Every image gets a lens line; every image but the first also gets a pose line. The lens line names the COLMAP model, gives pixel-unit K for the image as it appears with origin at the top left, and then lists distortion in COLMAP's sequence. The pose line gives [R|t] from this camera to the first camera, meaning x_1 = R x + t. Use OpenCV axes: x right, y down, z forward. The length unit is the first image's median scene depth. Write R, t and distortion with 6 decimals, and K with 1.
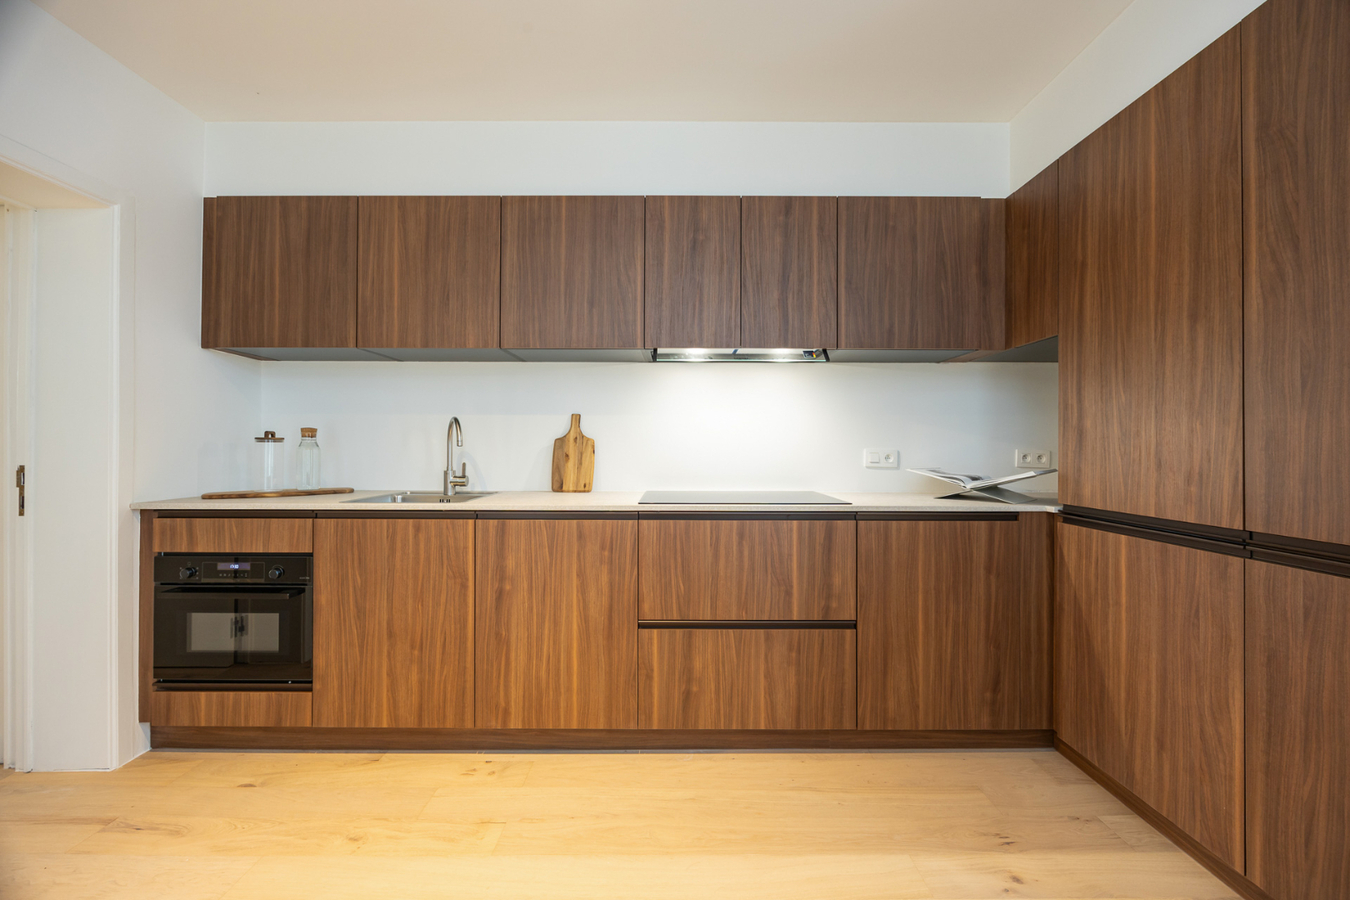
lens RADIAL K [[508.5, 0, 676.9], [0, 508.5, 446.3], [0, 0, 1]] dist [-0.001014, 0.000100]
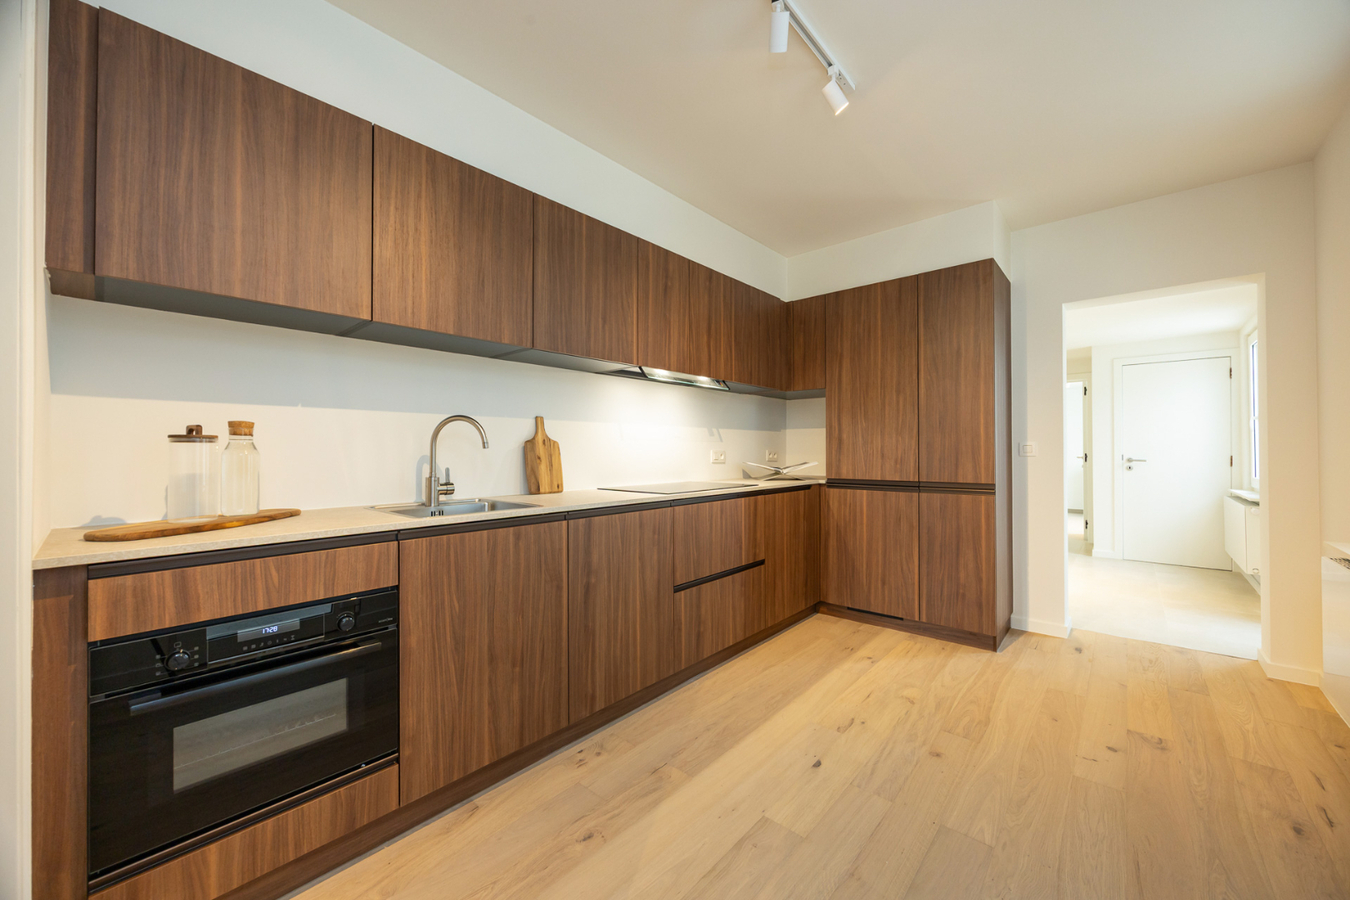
lens RADIAL K [[517.8, 0, 675.0], [0, 517.8, 450.0], [0, 0, 1]] dist [-0.002477, -0.000119]
pose [[0.658468, -0.004260, 0.752597, -1.034199], [0.003093, 0.999991, 0.002954, 0.000955], [-0.752602, 0.000382, 0.658475, 0.156401]]
